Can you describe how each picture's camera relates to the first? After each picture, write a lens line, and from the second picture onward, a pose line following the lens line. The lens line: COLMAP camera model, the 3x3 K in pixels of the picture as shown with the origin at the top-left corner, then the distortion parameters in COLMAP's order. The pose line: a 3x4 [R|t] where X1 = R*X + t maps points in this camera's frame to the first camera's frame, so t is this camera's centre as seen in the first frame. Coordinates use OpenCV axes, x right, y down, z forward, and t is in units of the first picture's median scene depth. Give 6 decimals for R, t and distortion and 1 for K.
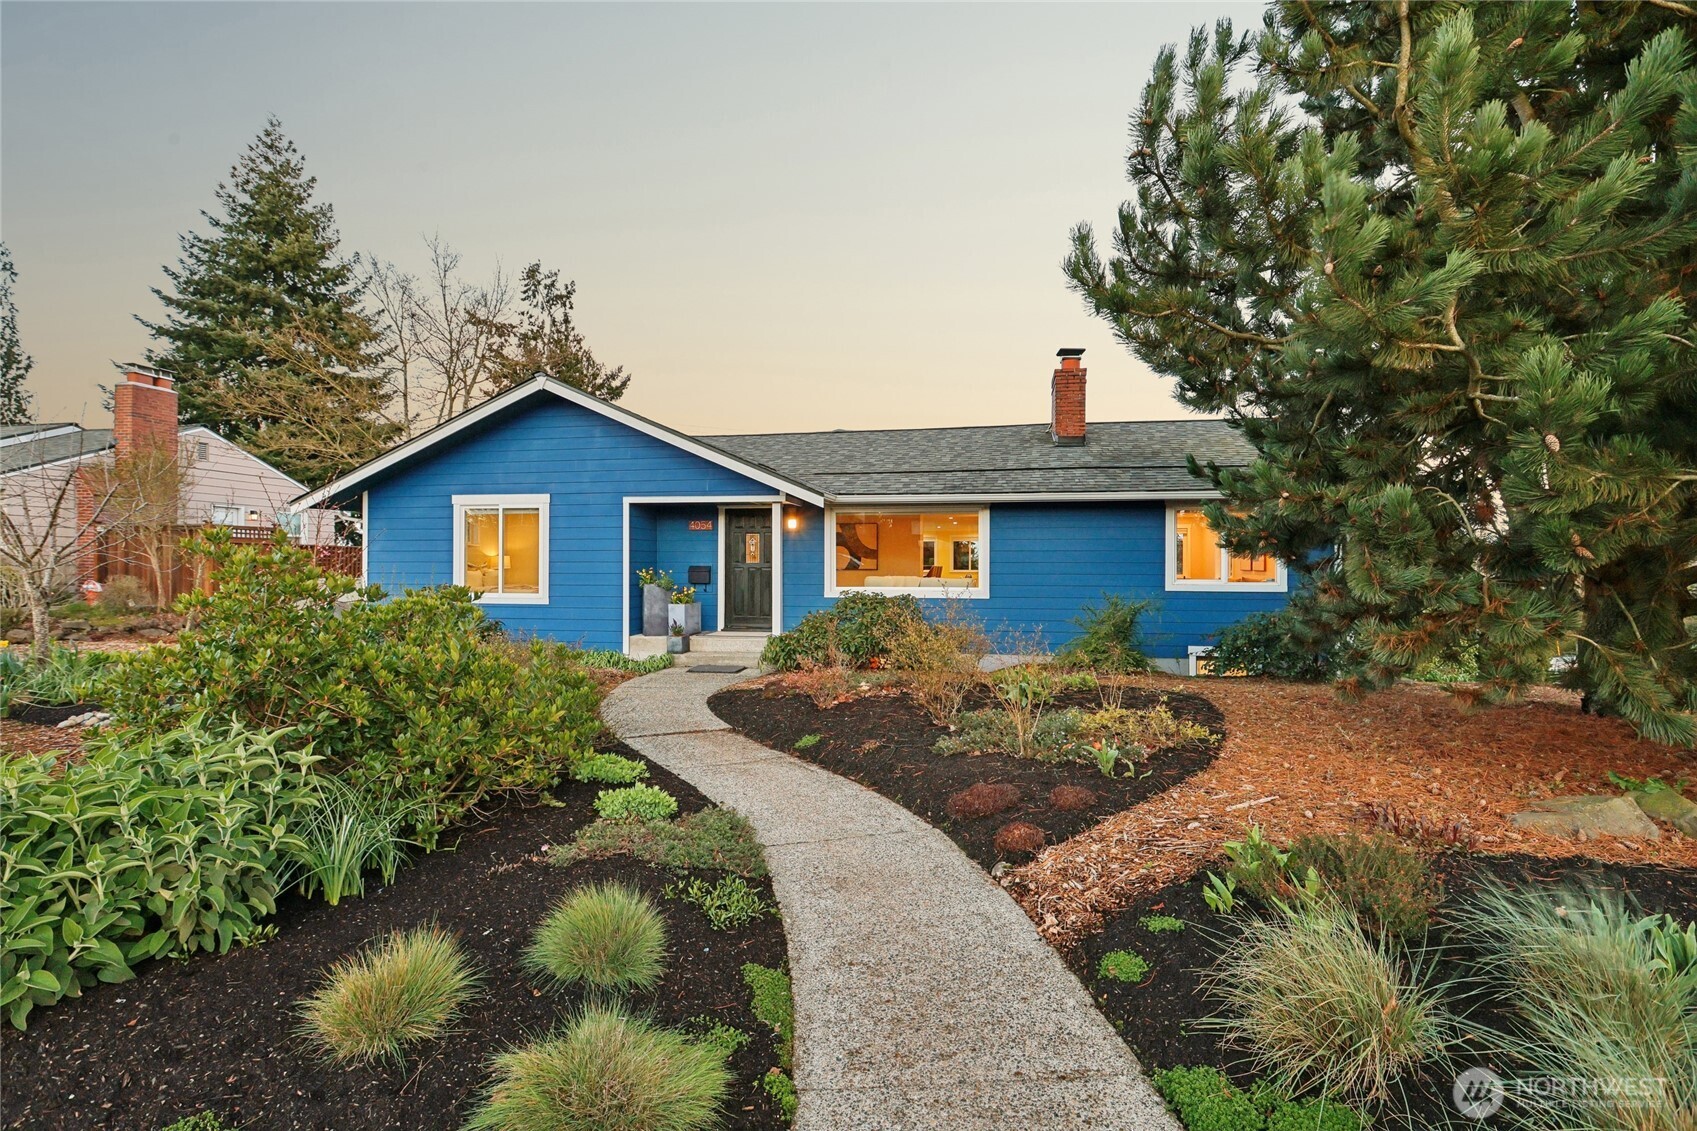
lens RADIAL K [[782.0, 0, 848.5], [0, 782.0, 565.5], [0, 0, 1]] dist [0.001275, 0.000126]
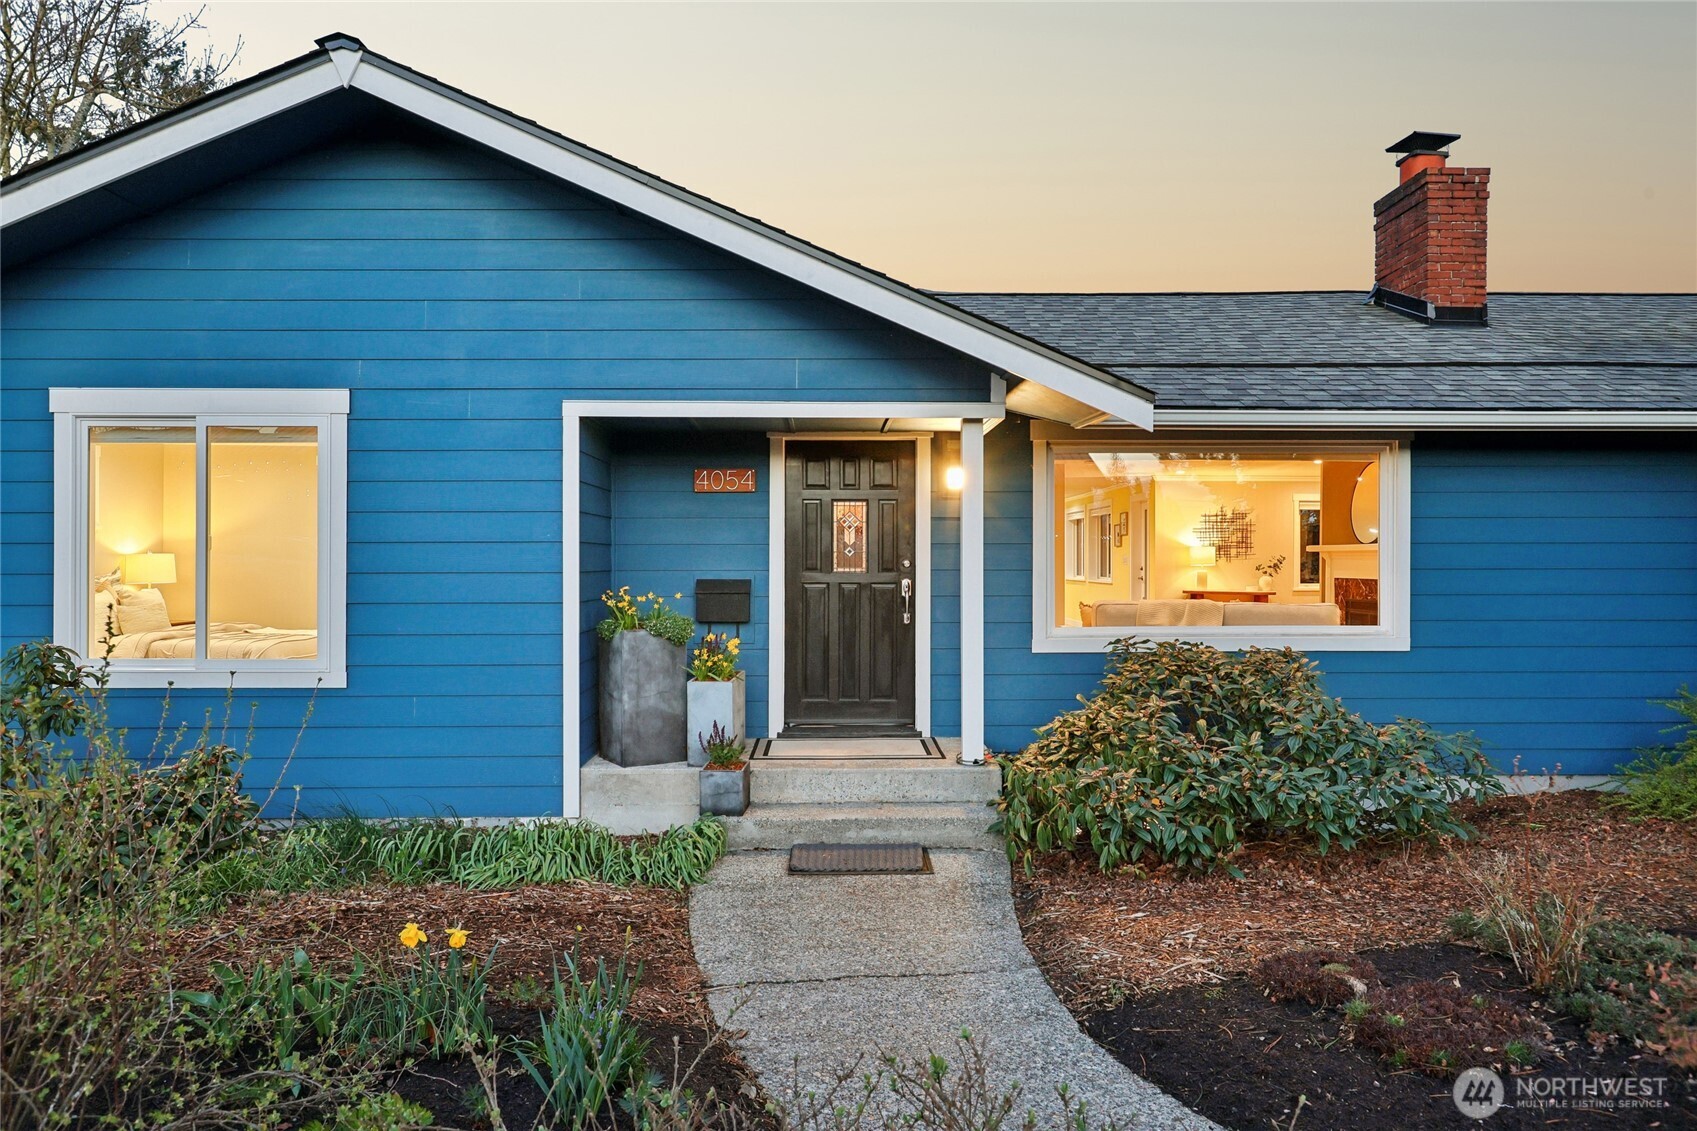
lens RADIAL K [[1126.5, 0, 848.5], [0, 1126.5, 565.5], [0, 0, 1]] dist [-0.054087, 0.001055]
pose [[0.977954, -0.007240, 0.208695, -0.265204], [0.002842, 0.999768, 0.021366, -0.019292], [-0.208801, -0.020302, 0.977747, 0.439403]]
